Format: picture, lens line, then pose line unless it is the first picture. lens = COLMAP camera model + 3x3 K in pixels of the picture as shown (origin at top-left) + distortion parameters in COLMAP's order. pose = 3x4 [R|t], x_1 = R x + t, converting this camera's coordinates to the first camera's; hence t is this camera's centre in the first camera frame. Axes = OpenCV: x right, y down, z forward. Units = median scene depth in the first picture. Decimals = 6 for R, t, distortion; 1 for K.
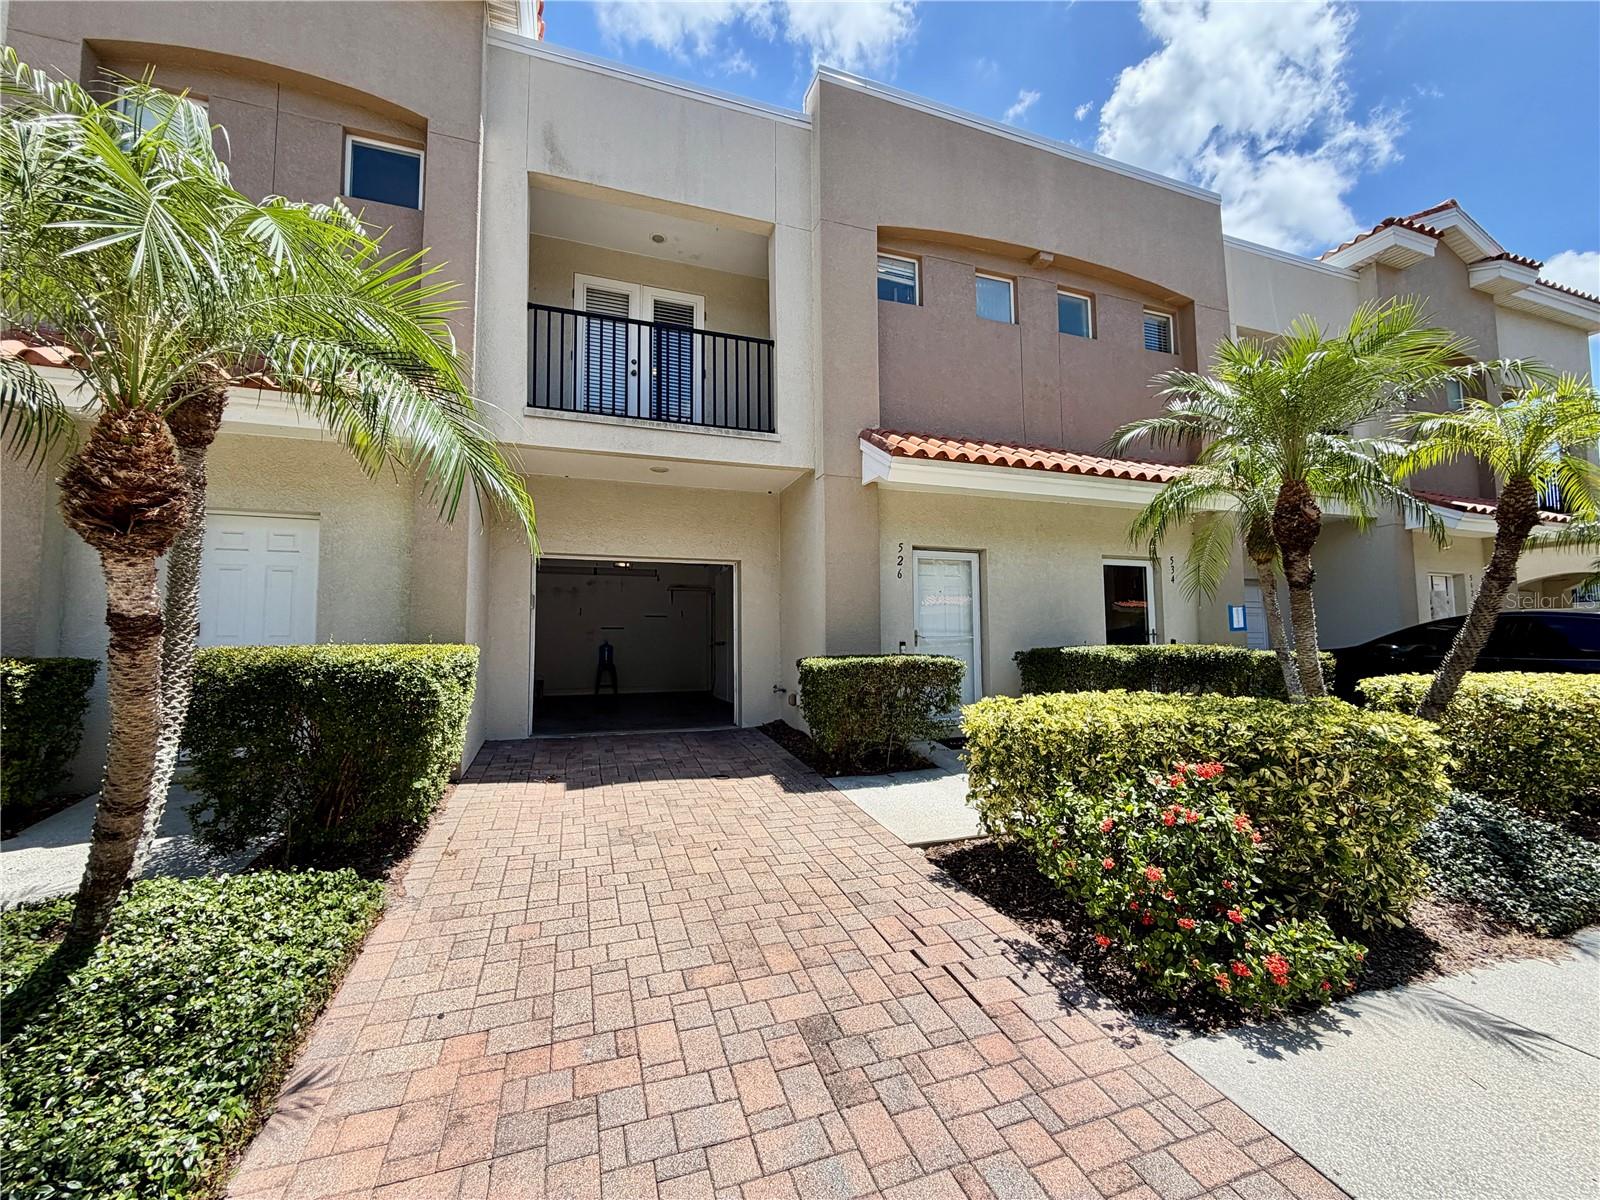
lens RADIAL K [[637.2, 0, 798.8], [0, 637.2, 601.0], [0, 0, 1]] dist [-0.001499, 0.000369]
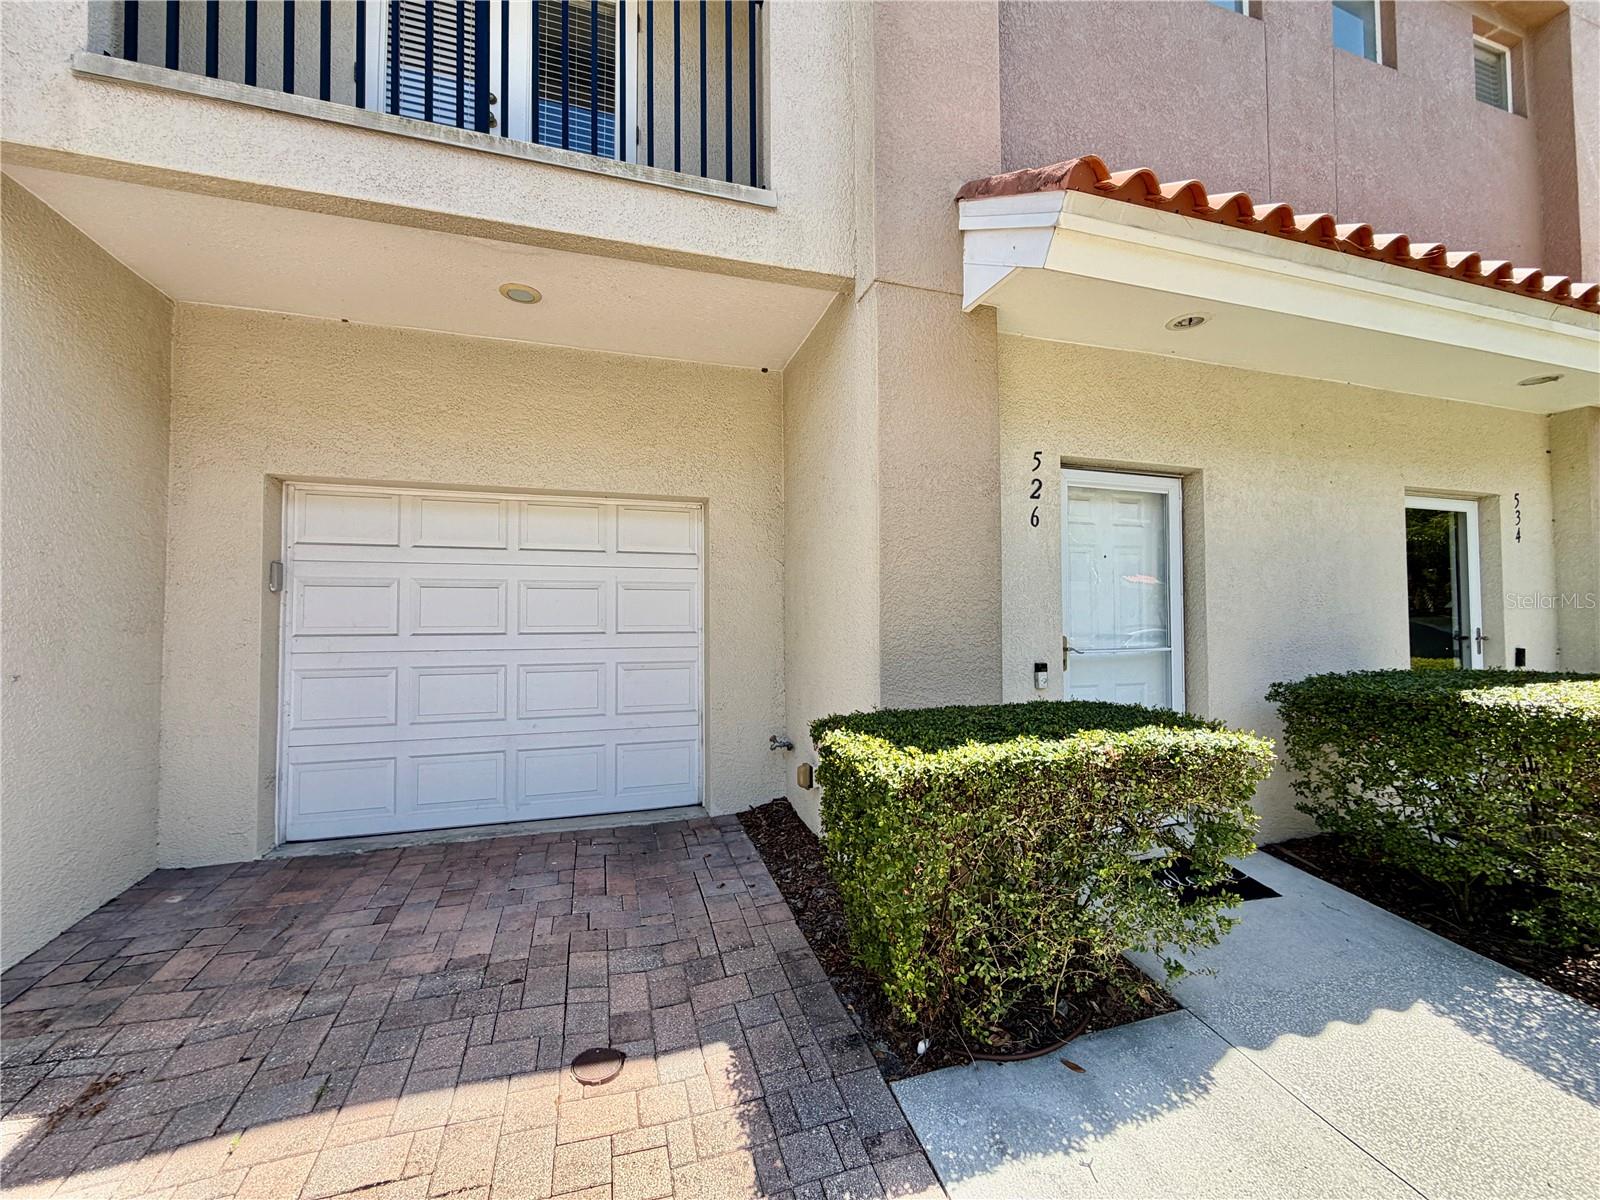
lens RADIAL K [[637.2, 0, 798.8], [0, 637.2, 601.0], [0, 0, 1]] dist [-0.001499, 0.000369]
pose [[0.999545, 0.003177, -0.029998, 0.000080], [-0.001895, 0.999087, 0.042682, -0.001213], [0.030106, -0.042606, 0.998638, 0.520855]]
